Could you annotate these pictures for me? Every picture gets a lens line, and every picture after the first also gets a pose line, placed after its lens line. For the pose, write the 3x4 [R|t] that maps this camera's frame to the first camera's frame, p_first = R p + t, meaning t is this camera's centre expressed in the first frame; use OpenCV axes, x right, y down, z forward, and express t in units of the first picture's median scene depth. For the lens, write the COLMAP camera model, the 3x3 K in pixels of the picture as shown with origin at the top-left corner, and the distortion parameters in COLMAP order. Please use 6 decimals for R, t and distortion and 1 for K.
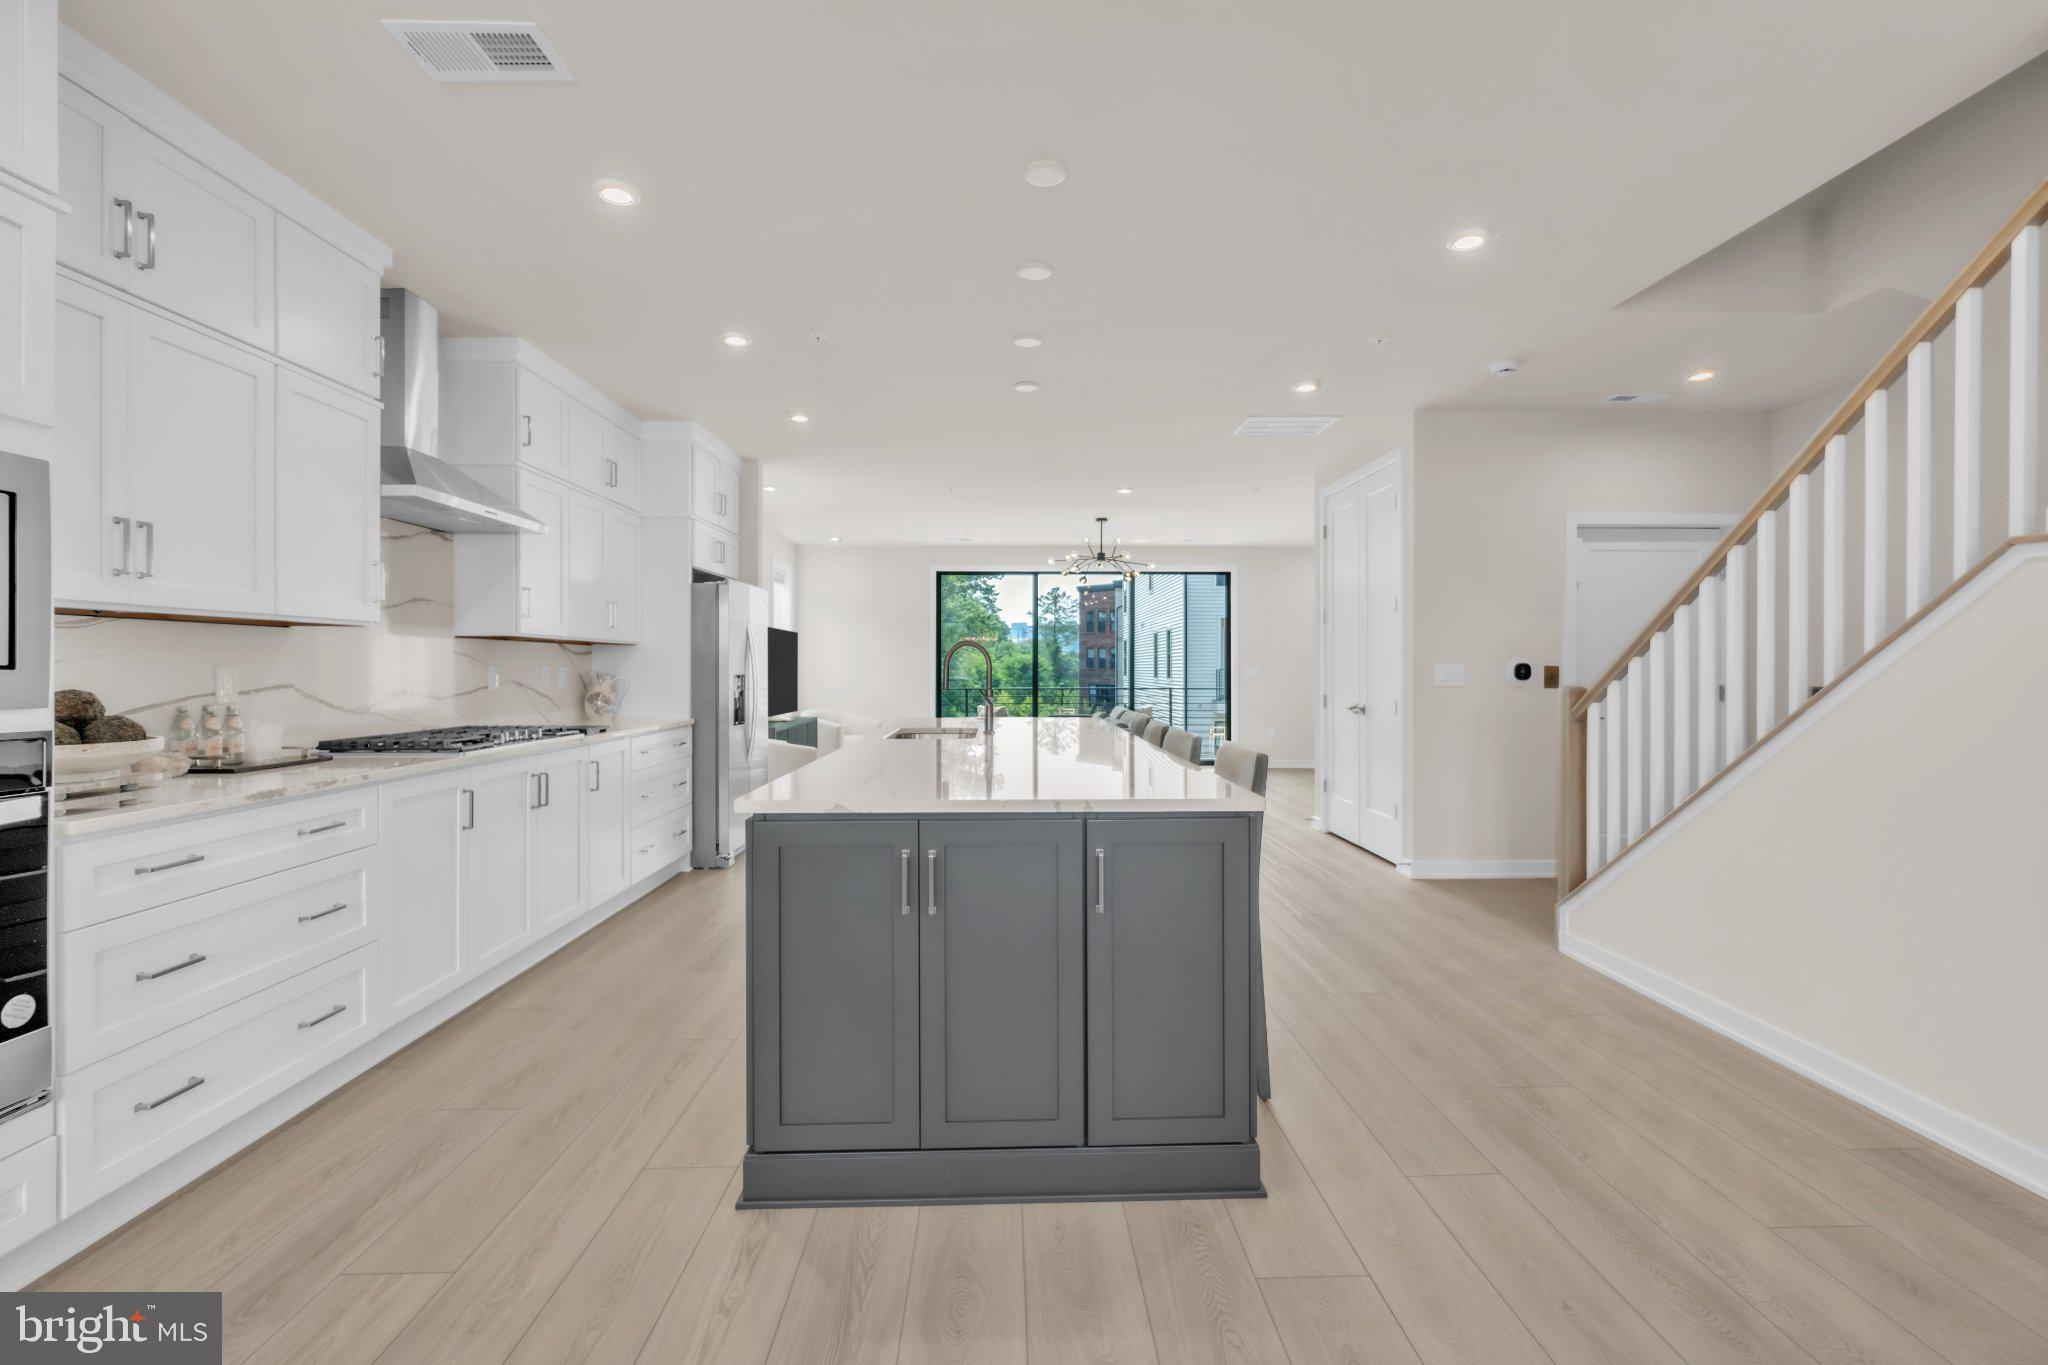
lens RADIAL K [[901.2, 0, 1024.2], [0, 901.2, 667.9], [0, 0, 1]] dist [-0.001572, -0.000462]
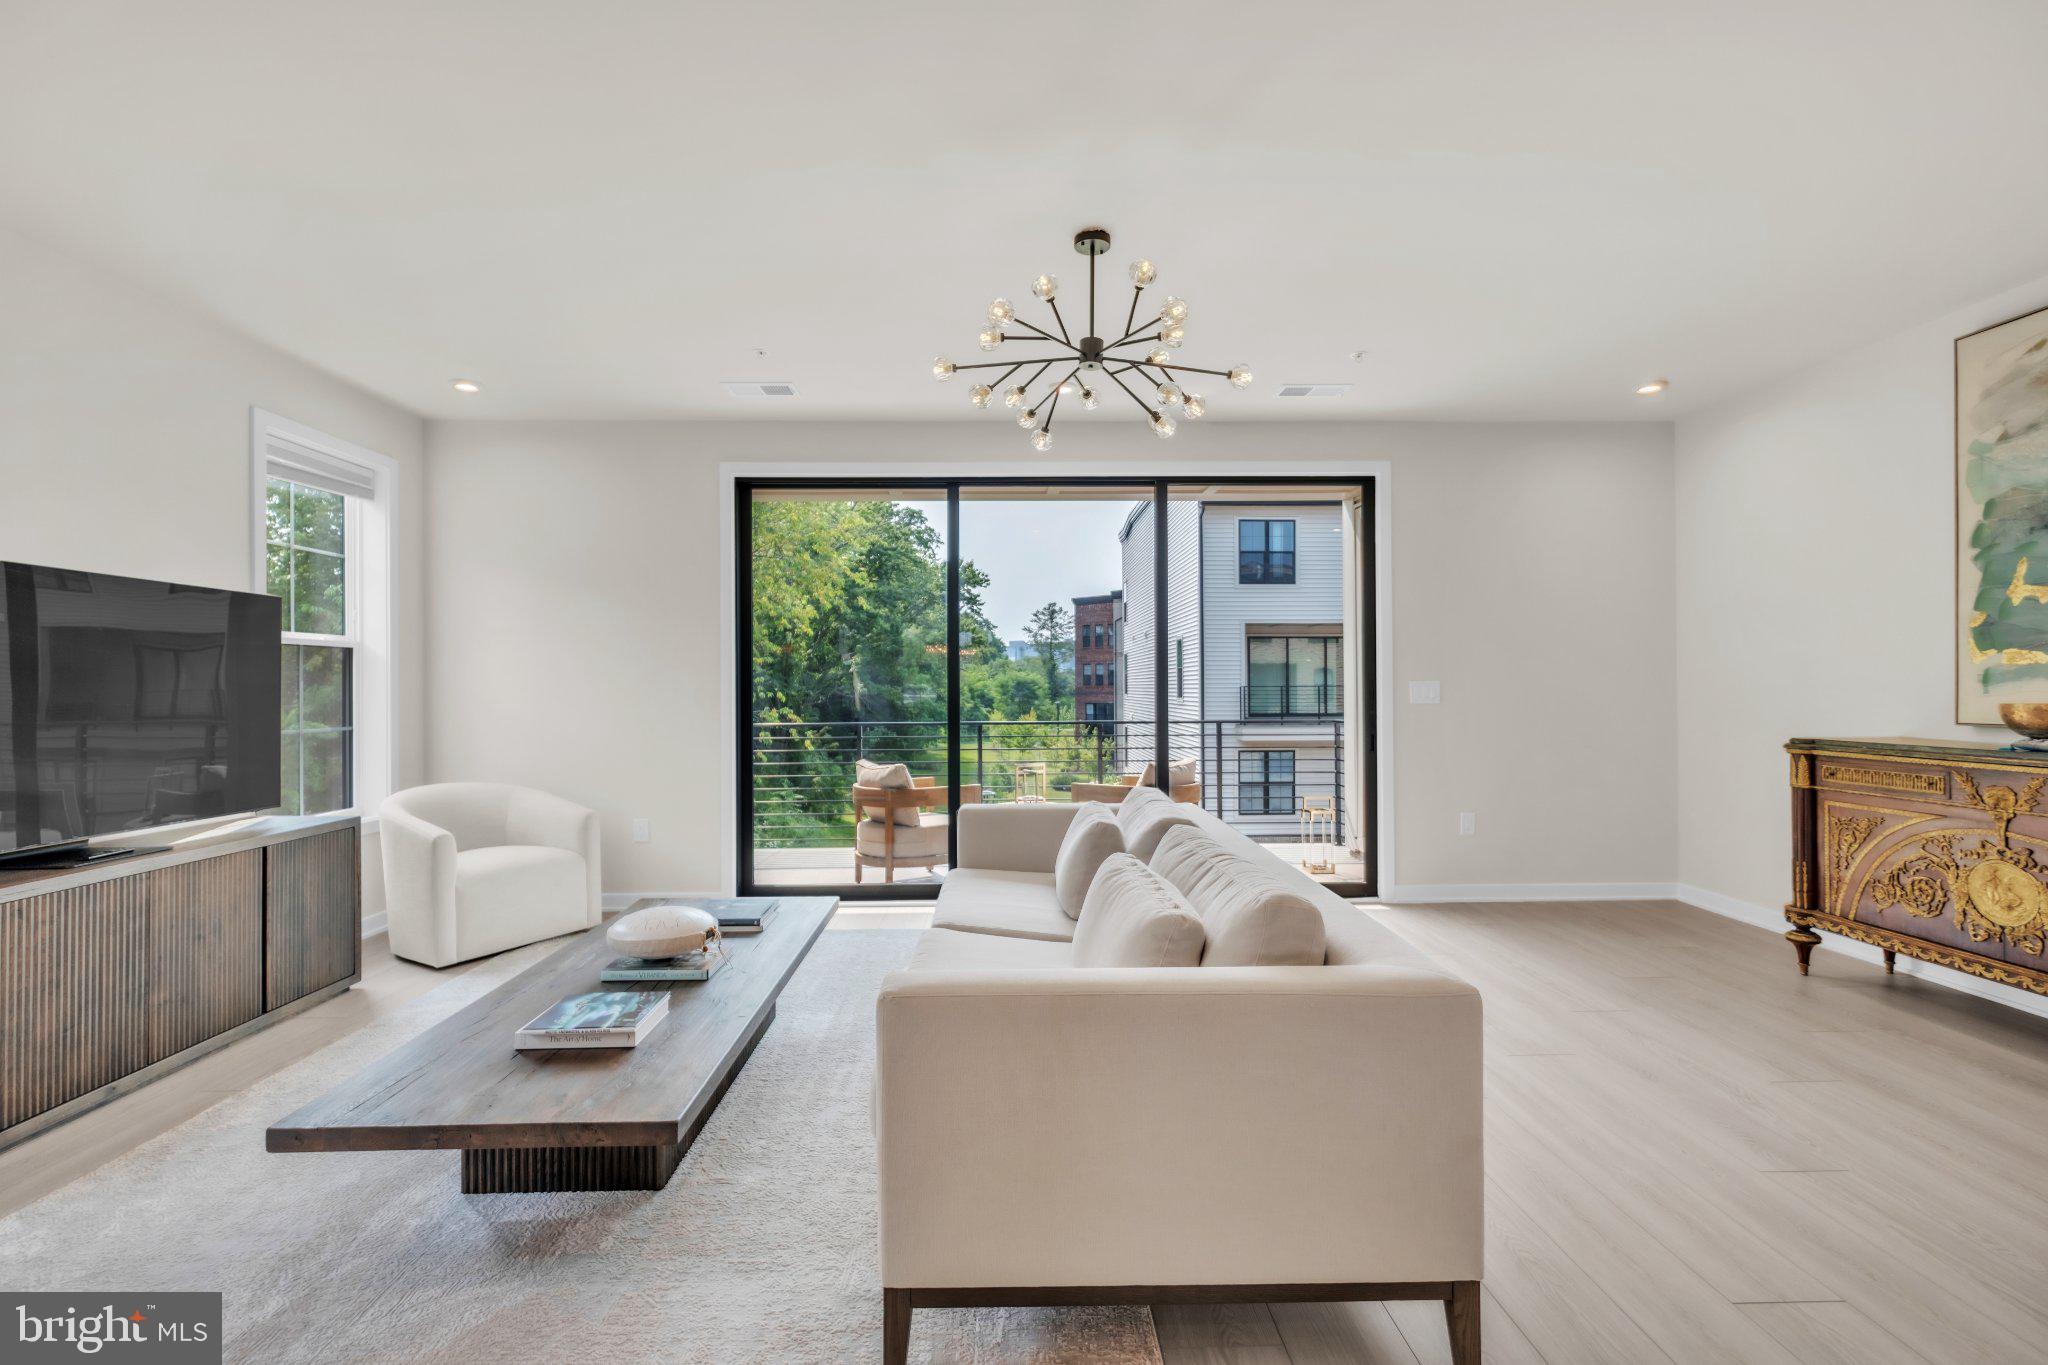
lens RADIAL K [[895.8, 0, 1014.6], [0, 895.8, 679.5], [0, 0, 1]] dist [0.000154, -0.000065]
pose [[0.999954, -0.004403, -0.008502, 0.132963], [0.004344, 0.999966, -0.006946, -0.001720], [0.008533, 0.006909, 0.999940, 1.500941]]
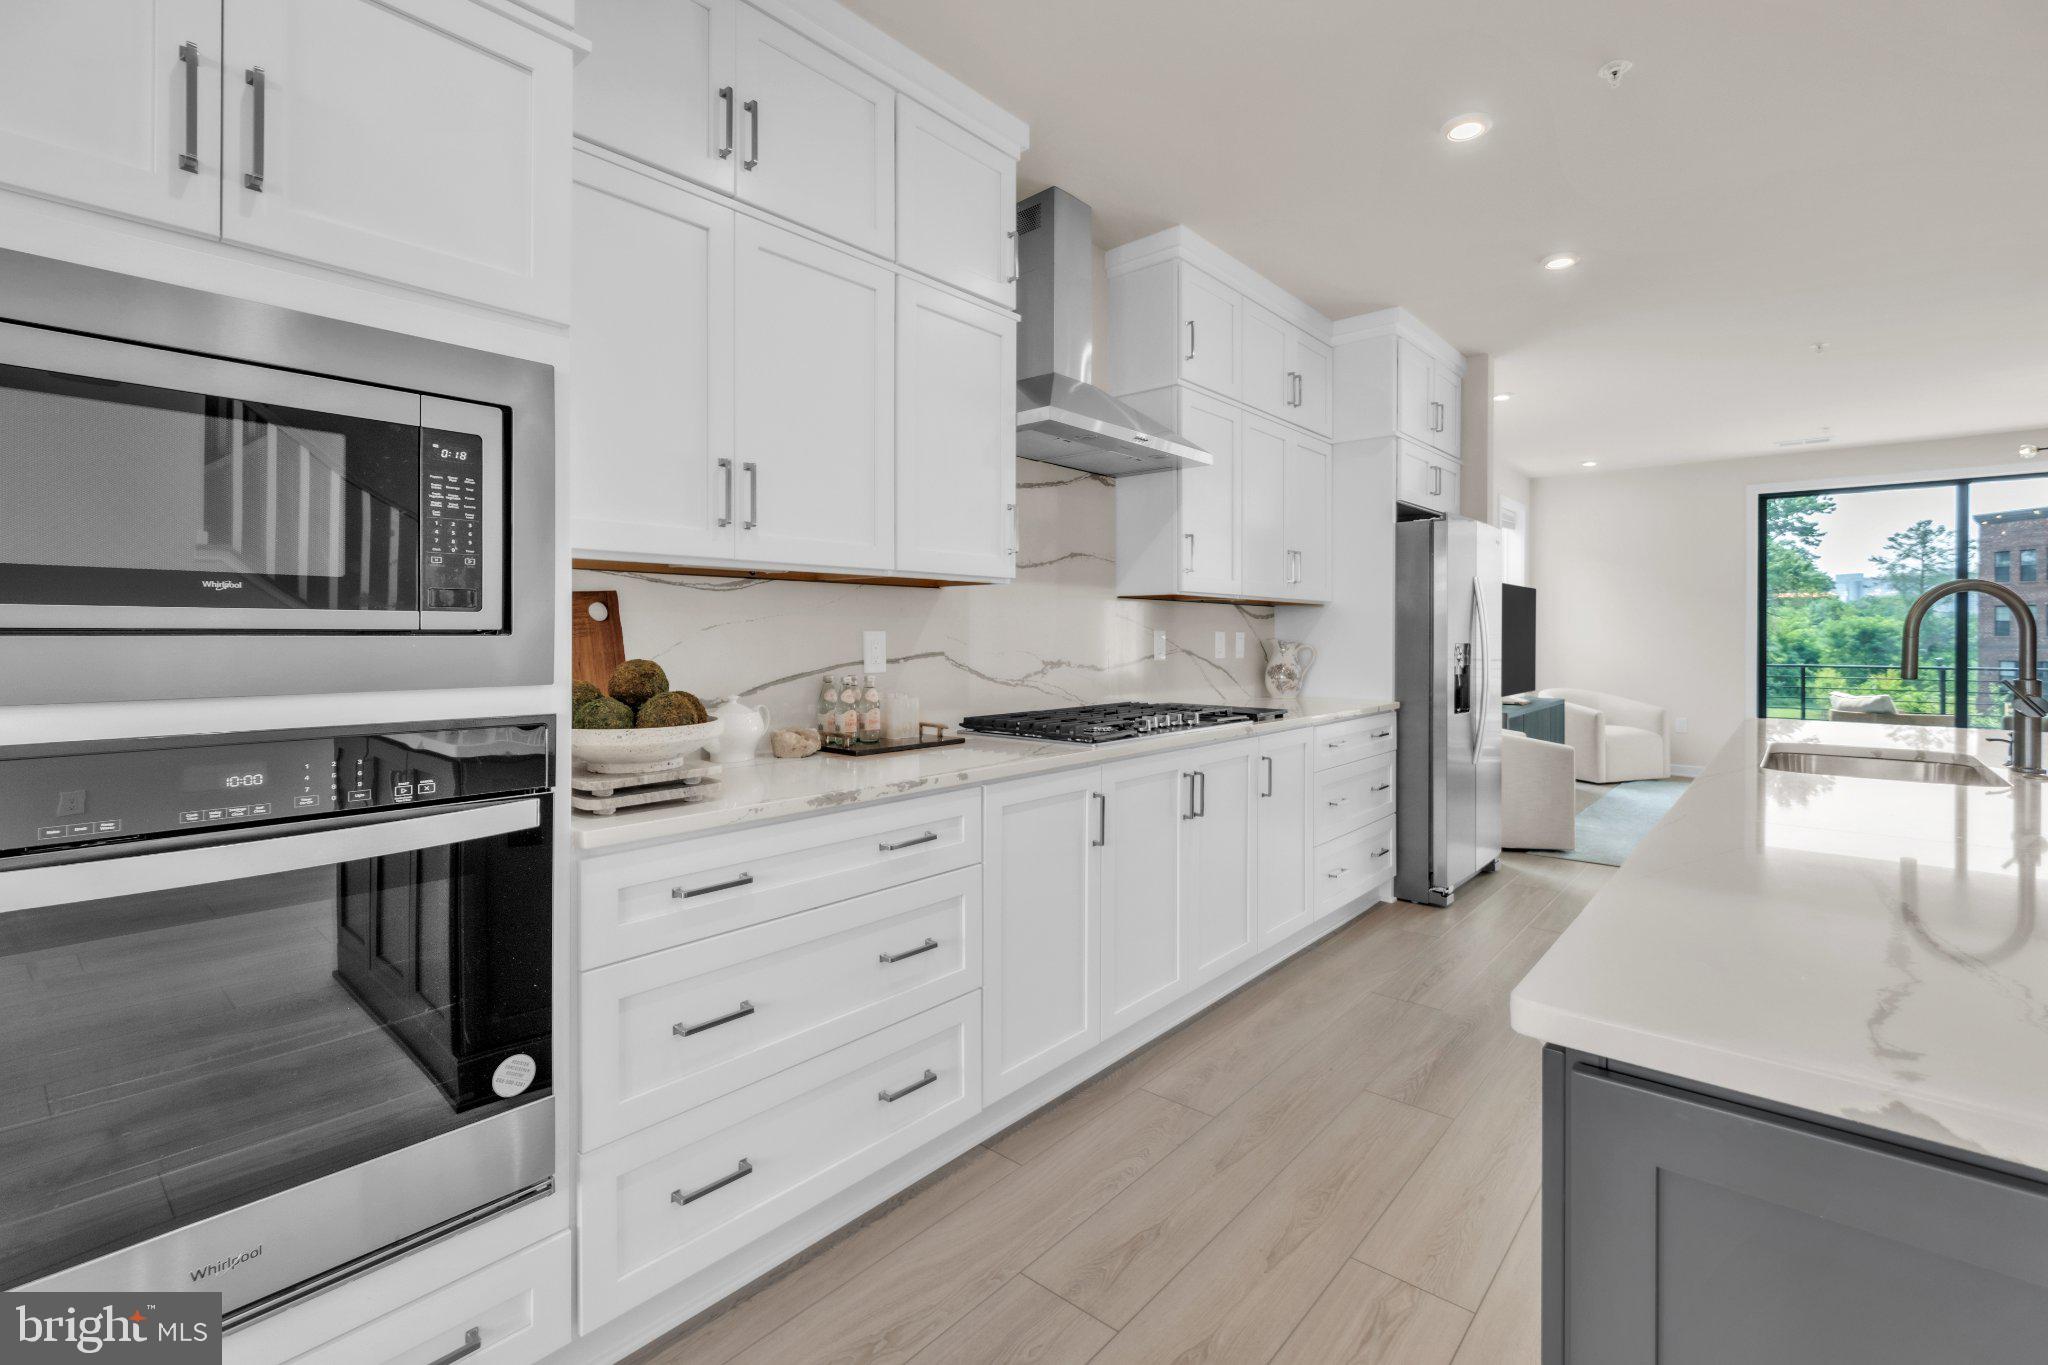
lens RADIAL K [[922.8, 0, 1029.7], [0, 922.8, 631.3], [0, 0, 1]] dist [-0.003173, 0.000192]
pose [[0.743311, 0.000430, -0.668946, -0.111155], [-0.002580, 0.999994, -0.002224, -0.000290], [0.668941, 0.003379, 0.743308, 0.304662]]
